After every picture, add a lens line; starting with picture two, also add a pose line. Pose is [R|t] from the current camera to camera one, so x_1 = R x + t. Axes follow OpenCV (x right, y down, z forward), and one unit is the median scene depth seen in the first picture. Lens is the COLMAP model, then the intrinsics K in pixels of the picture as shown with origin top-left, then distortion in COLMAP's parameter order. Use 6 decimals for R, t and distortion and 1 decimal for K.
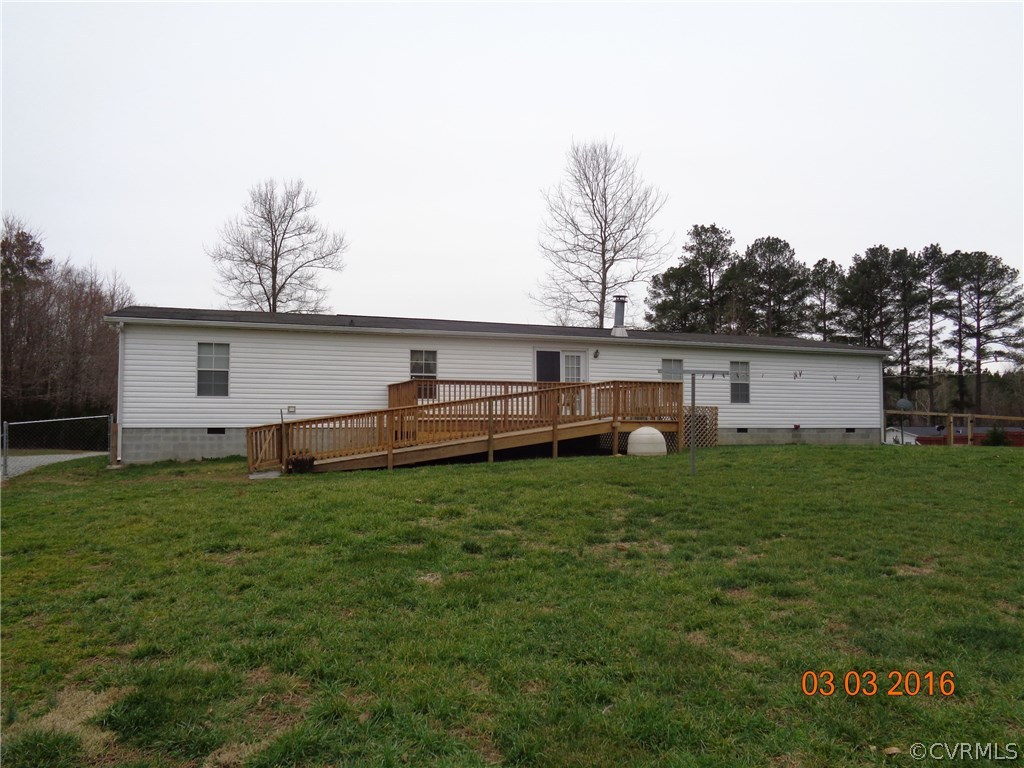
lens RADIAL K [[767.4, 0, 512.0], [0, 767.4, 384.0], [0, 0, 1]] dist [0.004308, 0.008539]
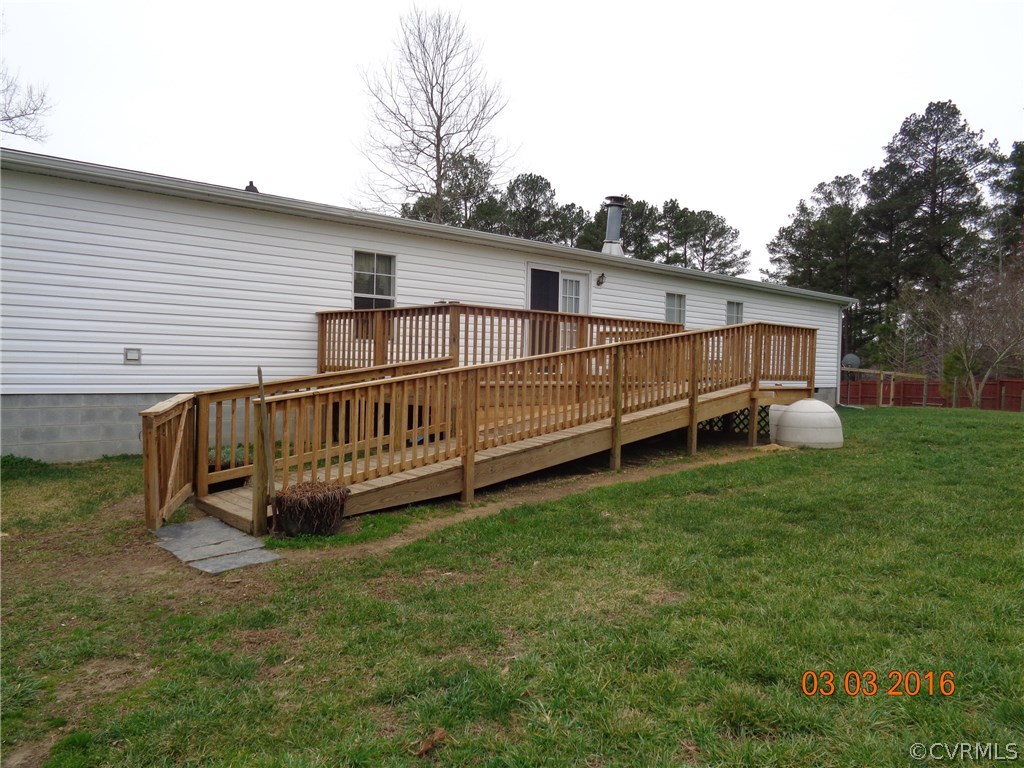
lens RADIAL K [[767.4, 0, 512.0], [0, 767.4, 384.0], [0, 0, 1]] dist [0.004308, 0.008539]
pose [[0.922574, 0.008726, 0.385722, -0.189734], [-0.039915, 0.996538, 0.072926, 0.005255], [-0.383750, -0.082675, 0.919728, 0.347398]]
